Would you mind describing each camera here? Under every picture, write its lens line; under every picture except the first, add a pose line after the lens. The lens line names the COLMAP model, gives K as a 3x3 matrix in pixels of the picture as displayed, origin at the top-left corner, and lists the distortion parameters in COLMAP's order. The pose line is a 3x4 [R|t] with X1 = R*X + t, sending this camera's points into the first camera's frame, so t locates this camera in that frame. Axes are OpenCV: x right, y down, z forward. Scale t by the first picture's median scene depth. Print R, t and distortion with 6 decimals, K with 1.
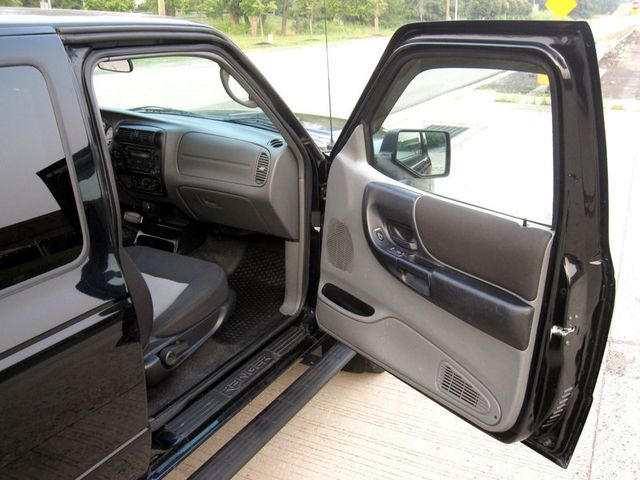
lens RADIAL K [[632.8, 0, 320.0], [0, 632.8, 240.0], [0, 0, 1]] dist [-0.037399, -0.004674]
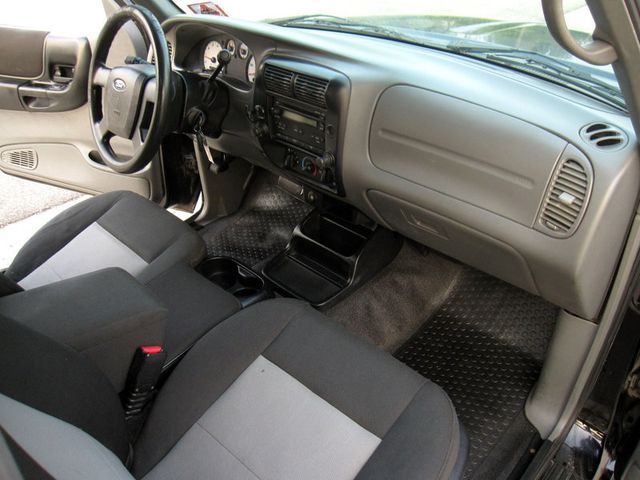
lens RADIAL K [[529.1, 0, 320.0], [0, 529.1, 240.0], [0, 0, 1]] dist [-0.076033, 0.037012]
pose [[0.968209, 0.103202, -0.227862, -0.157042], [-0.041304, 0.964379, 0.261280, -0.157017], [0.246710, -0.243562, 0.937983, 0.563229]]
